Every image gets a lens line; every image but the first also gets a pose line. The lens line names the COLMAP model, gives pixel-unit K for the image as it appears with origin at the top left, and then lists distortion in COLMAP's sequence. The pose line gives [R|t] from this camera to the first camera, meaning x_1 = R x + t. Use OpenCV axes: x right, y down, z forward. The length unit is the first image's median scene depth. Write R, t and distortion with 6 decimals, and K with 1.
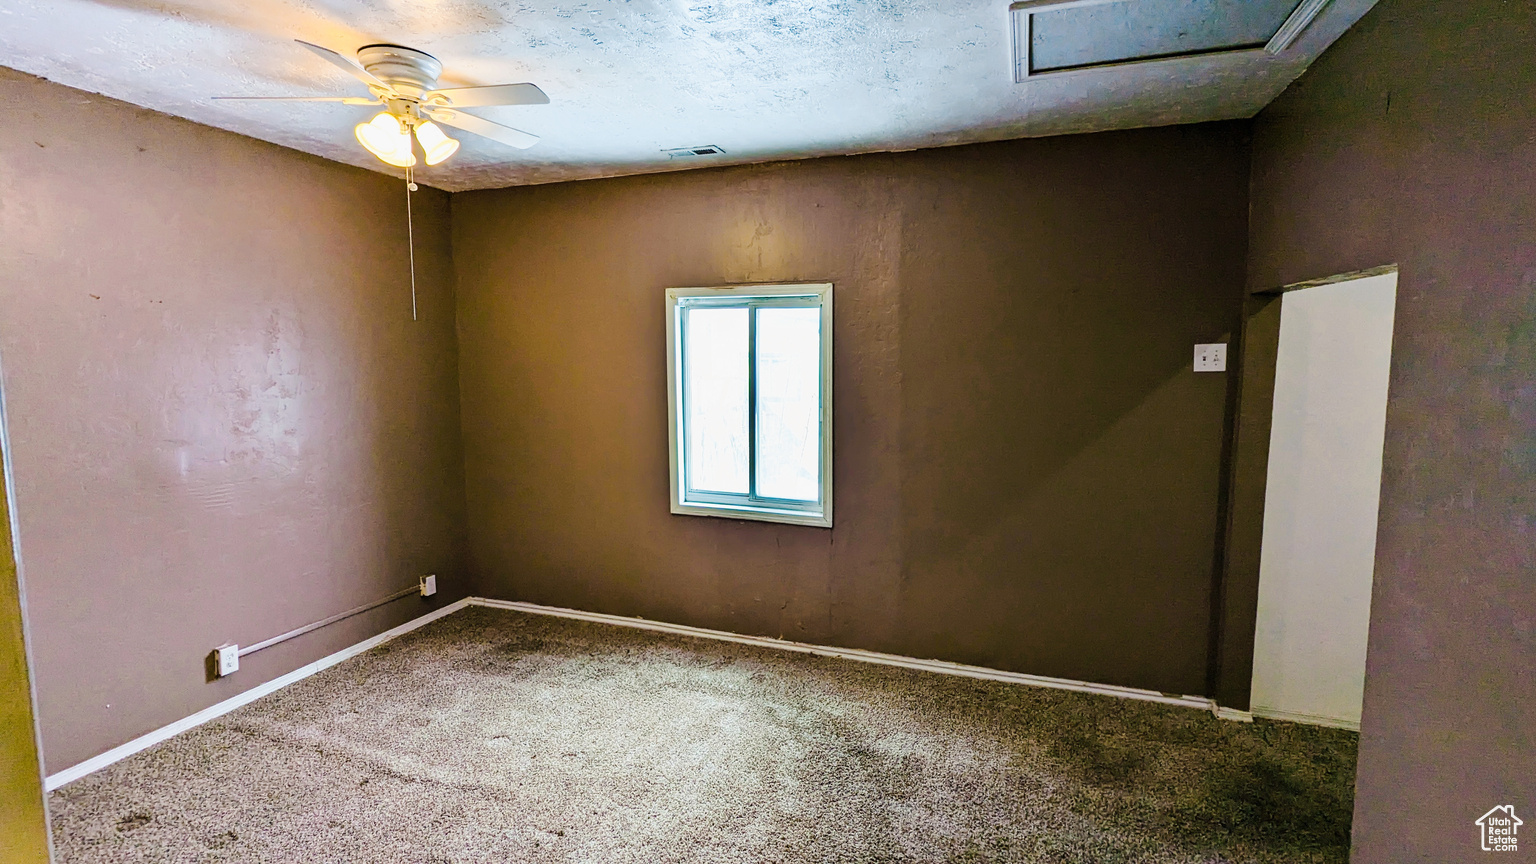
lens RADIAL K [[727.0, 0, 768.0], [0, 727.0, 432.0], [0, 0, 1]] dist [-0.002401, 0.000750]
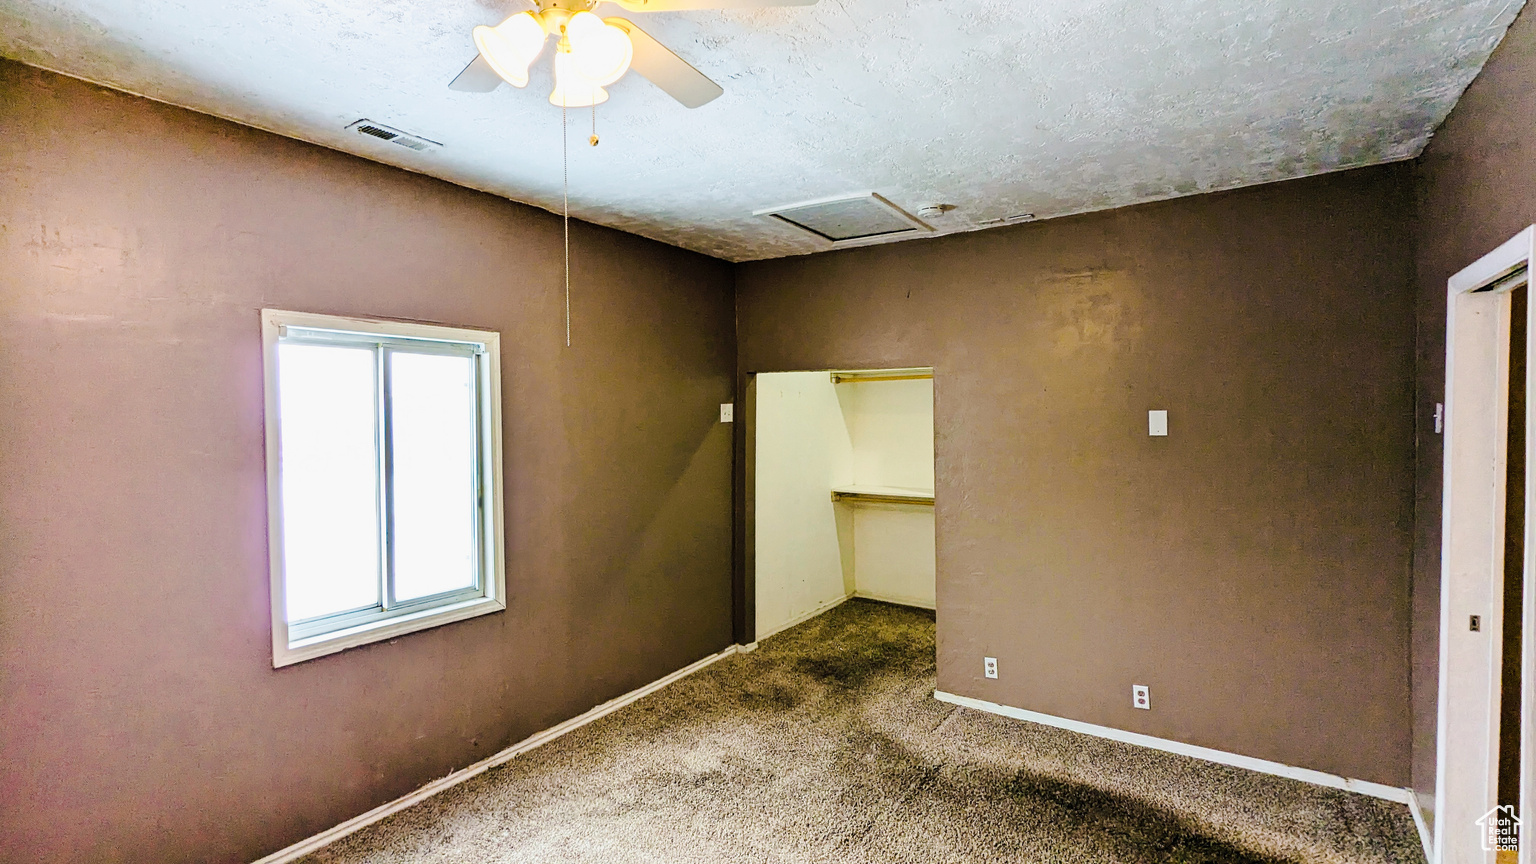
lens RADIAL K [[733.8, 0, 759.8], [0, 733.8, 429.6], [0, 0, 1]] dist [0.012260, -0.000265]
pose [[0.245583, -0.024673, 0.969061, -0.730450], [0.110358, 0.993888, -0.002662, -0.049243], [-0.963073, 0.107597, 0.246805, 0.488591]]
